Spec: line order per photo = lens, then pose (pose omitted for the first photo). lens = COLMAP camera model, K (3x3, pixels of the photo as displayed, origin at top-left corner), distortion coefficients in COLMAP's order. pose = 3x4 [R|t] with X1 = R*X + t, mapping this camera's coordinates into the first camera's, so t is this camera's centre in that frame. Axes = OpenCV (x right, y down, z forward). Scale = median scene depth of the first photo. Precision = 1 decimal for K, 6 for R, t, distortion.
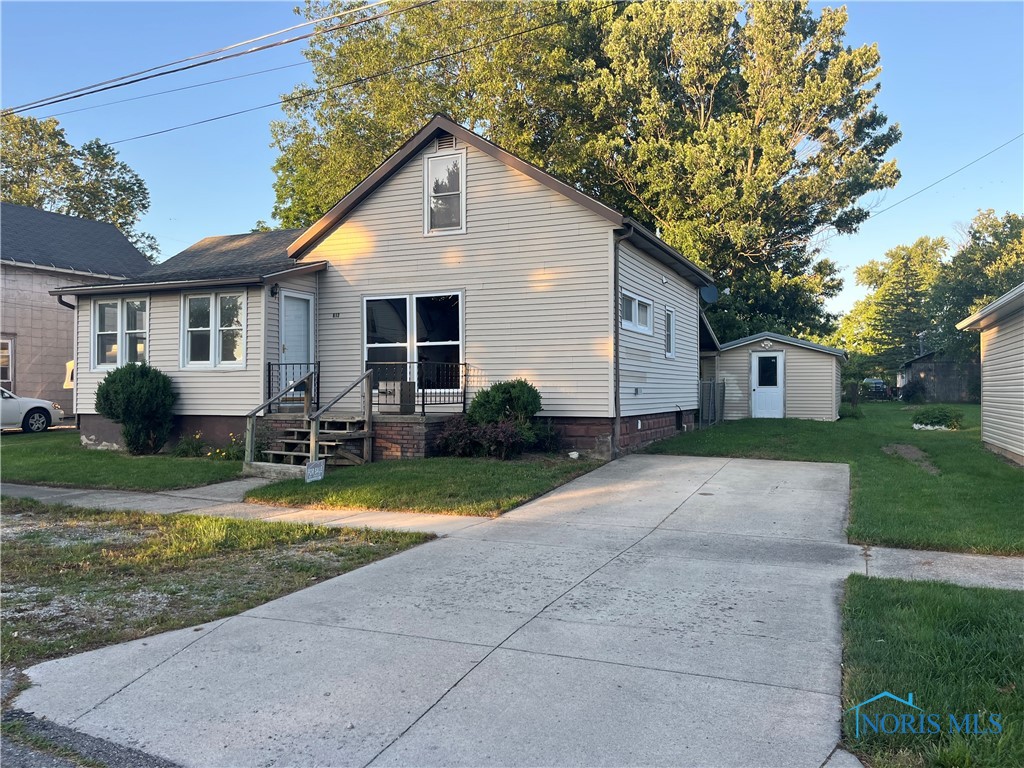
lens RADIAL K [[776.2, 0, 507.3], [0, 776.2, 386.9], [0, 0, 1]] dist [0.072920, -0.006056]
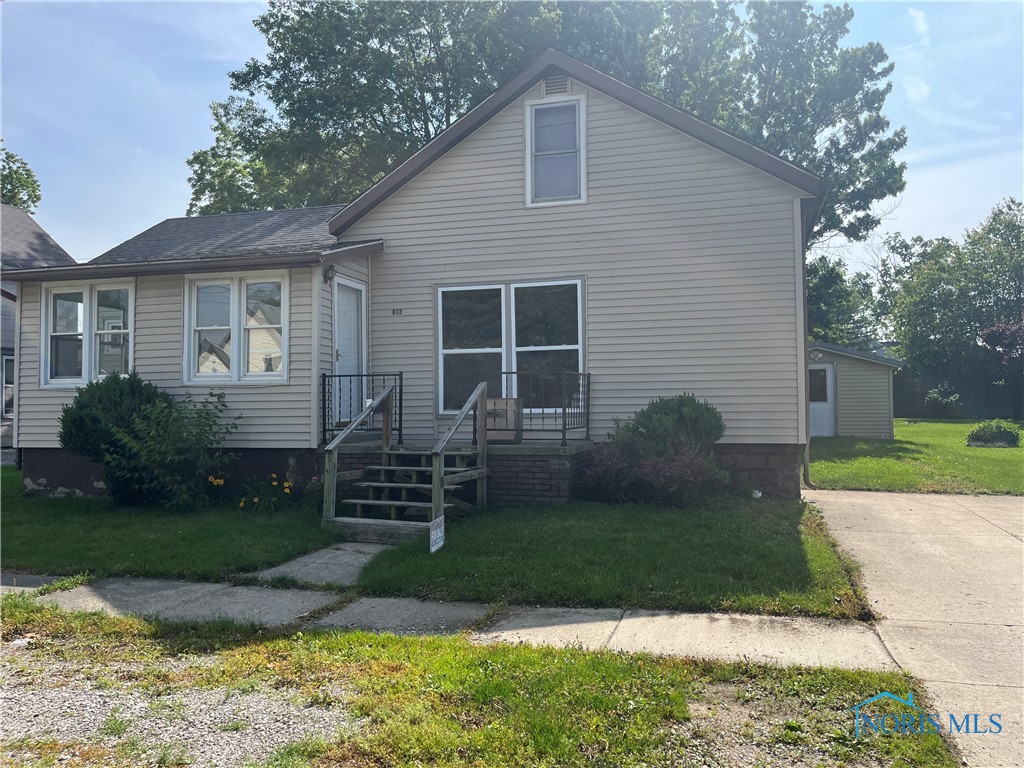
lens RADIAL K [[776.2, 0, 517.3], [0, 776.2, 384.5], [0, 0, 1]] dist [0.072920, -0.006056]
pose [[0.989671, -0.003649, 0.143308, -0.221088], [0.007206, 0.999679, -0.024308, -0.002257], [-0.143174, 0.025090, 0.989379, 0.249539]]
